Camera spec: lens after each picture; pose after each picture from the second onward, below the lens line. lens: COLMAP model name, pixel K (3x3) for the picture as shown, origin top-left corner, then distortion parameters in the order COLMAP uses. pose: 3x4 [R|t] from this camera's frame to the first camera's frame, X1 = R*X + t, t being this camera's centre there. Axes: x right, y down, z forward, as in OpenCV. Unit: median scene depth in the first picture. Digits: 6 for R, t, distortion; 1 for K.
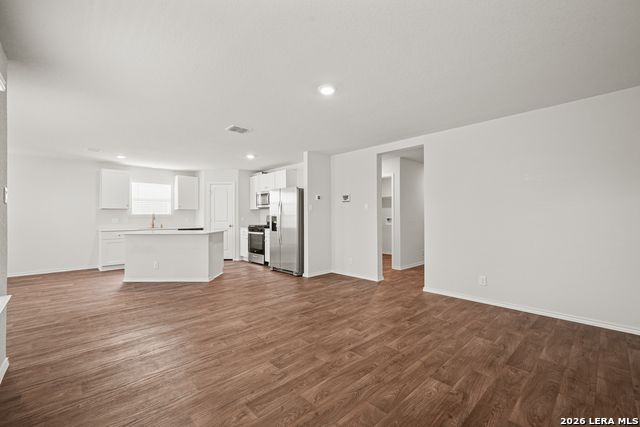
lens RADIAL K [[273.7, 0, 321.7], [0, 273.7, 214.1], [0, 0, 1]] dist [0.002070, 0.000122]
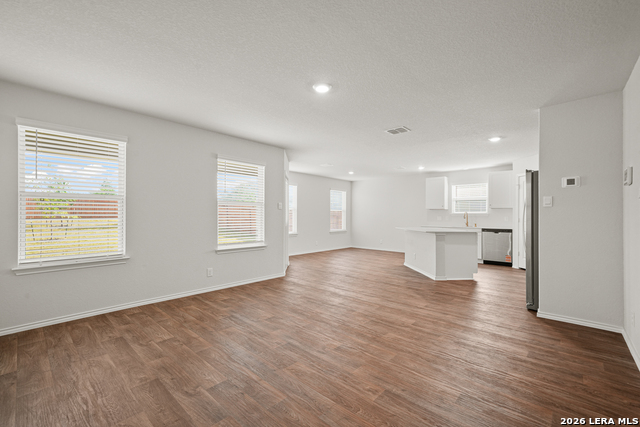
lens RADIAL K [[267.1, 0, 322.4], [0, 267.1, 231.7], [0, 0, 1]] dist [0.027169, 0.000171]
pose [[0.077229, 0.062671, -0.995042, 0.469380], [0.010238, 0.997920, 0.063647, -0.001465], [0.996961, -0.015102, 0.076426, 0.438248]]
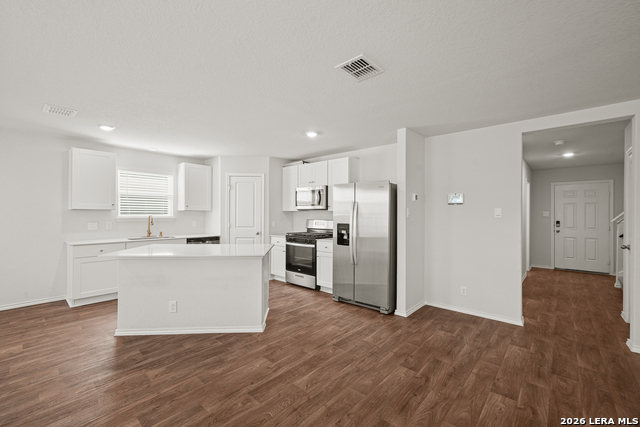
lens RADIAL K [[273.7, 0, 321.7], [0, 273.7, 214.1], [0, 0, 1]] dist [0.002070, 0.000122]
pose [[0.996558, 0.007608, 0.082550, -0.286603], [-0.008586, 0.999897, 0.011497, -0.023711], [-0.082454, -0.012166, 0.996521, 0.326234]]
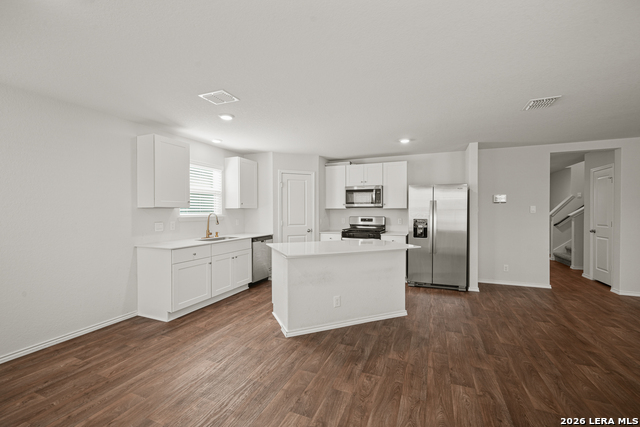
lens RADIAL K [[272.9, 0, 319.9], [0, 272.9, 216.8], [0, 0, 1]] dist [0.001937, 0.000339]
pose [[0.915797, -0.005953, 0.401598, -0.773397], [-0.005370, 0.999619, 0.027063, -0.019905], [-0.401606, -0.026941, 0.915416, 0.394076]]
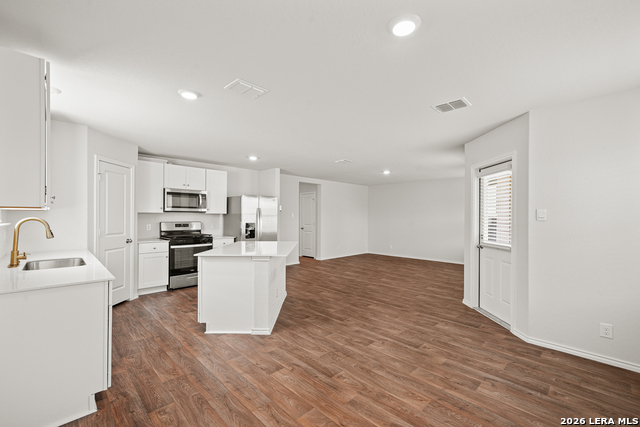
lens RADIAL K [[272.9, 0, 319.9], [0, 272.9, 216.8], [0, 0, 1]] dist [0.001937, 0.000339]
pose [[-0.018278, 0.004329, 0.999824, -1.163162], [-0.013686, 0.999896, -0.004580, -0.013539], [-0.999739, -0.013768, -0.018217, 0.783675]]
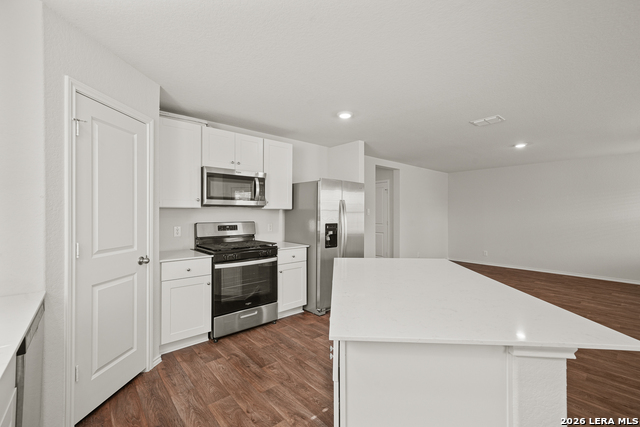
lens RADIAL K [[273.7, 0, 321.7], [0, 273.7, 214.1], [0, 0, 1]] dist [0.002070, 0.000122]
pose [[0.040804, 0.001372, 0.999166, -0.800969], [-0.009314, 0.999956, -0.000993, -0.012866], [-0.999124, -0.009266, 0.040815, 1.012444]]
